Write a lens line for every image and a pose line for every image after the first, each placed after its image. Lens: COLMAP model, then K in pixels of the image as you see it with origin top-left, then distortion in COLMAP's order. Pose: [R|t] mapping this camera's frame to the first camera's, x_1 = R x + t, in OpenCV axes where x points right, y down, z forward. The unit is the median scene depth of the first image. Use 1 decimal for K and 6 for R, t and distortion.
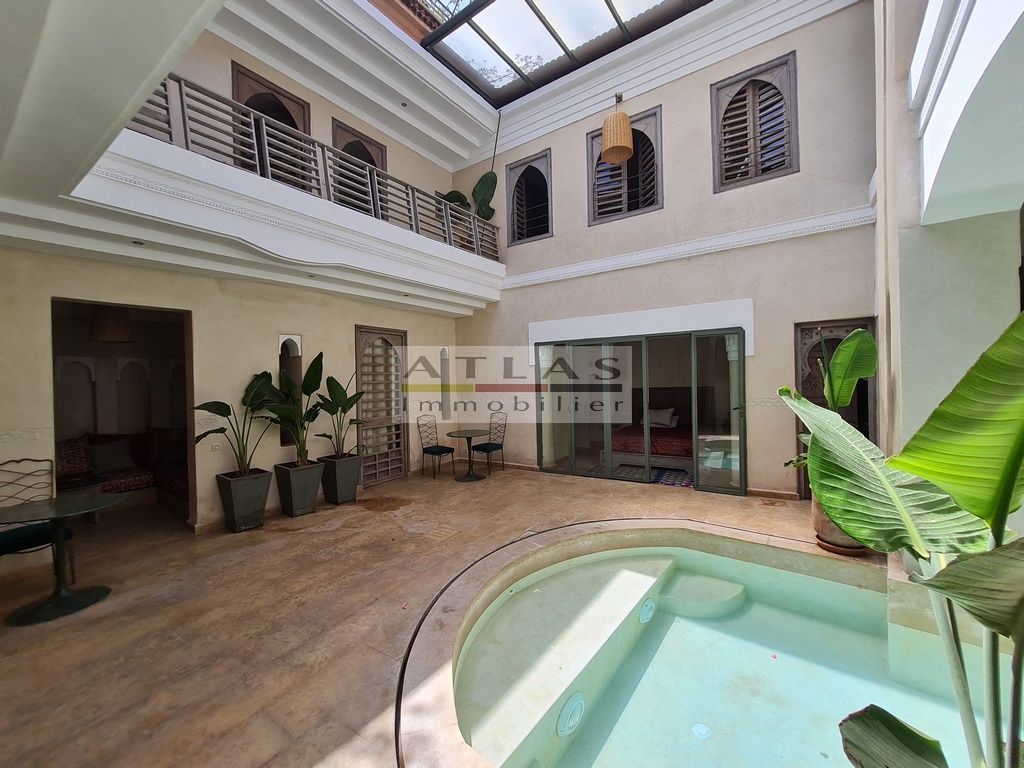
lens RADIAL K [[401.1, 0, 514.2], [0, 401.1, 383.0], [0, 0, 1]] dist [0.008392, -0.000535]
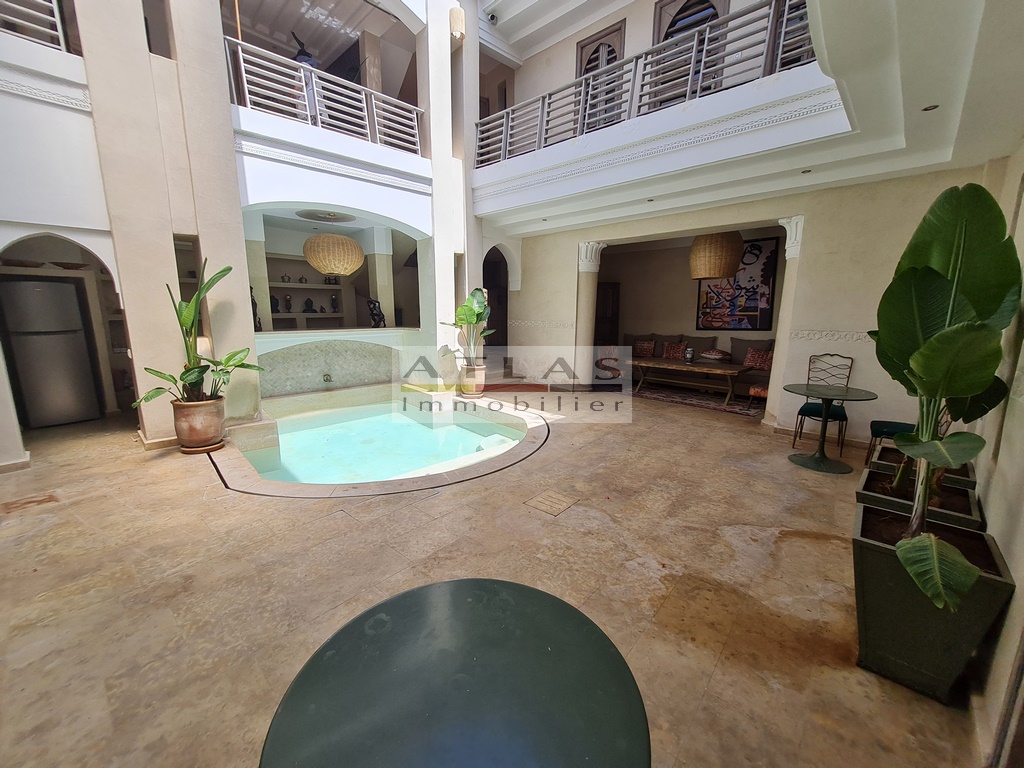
lens RADIAL K [[401.1, 0, 508.1], [0, 401.1, 383.2], [0, 0, 1]] dist [0.008392, -0.000535]
pose [[-0.985679, -0.015680, 0.167903, -0.214617], [0.016616, 0.981792, 0.189231, 0.009859], [-0.167813, 0.189311, -0.967471, 1.610047]]
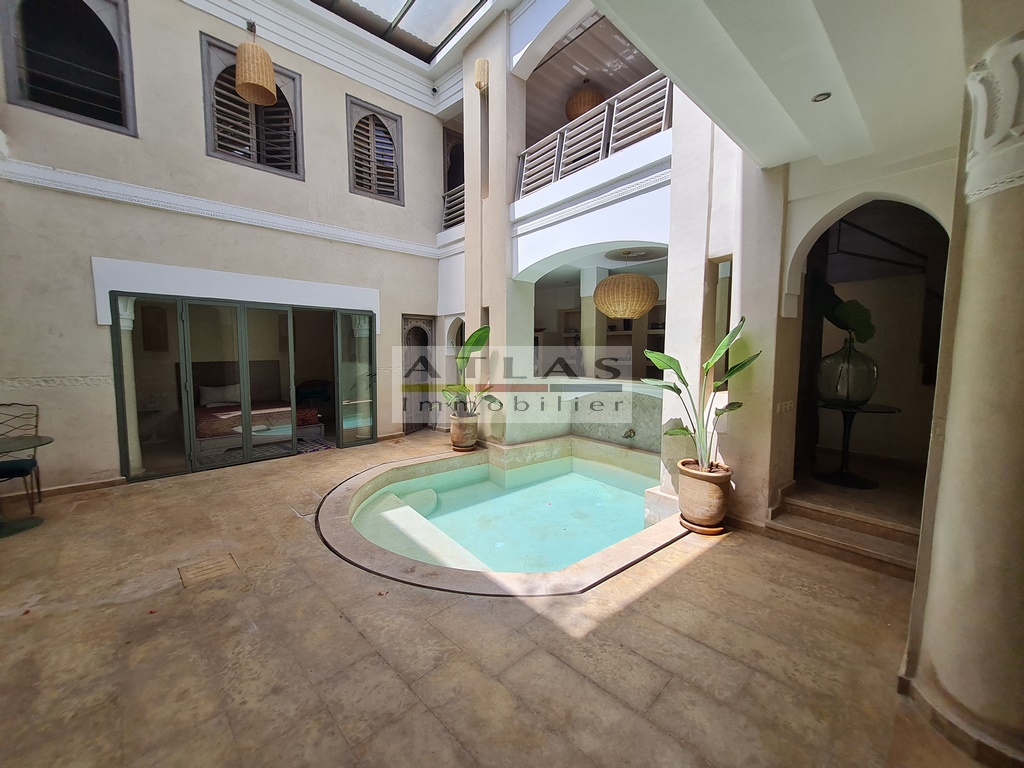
lens RADIAL K [[401.1, 0, 507.5], [0, 401.1, 382.3], [0, 0, 1]] dist [0.008392, -0.000535]
pose [[0.242202, -0.050429, 0.968915, -0.666628], [0.003372, 0.998686, 0.051135, 0.026056], [-0.970220, -0.009118, 0.242053, 0.329235]]
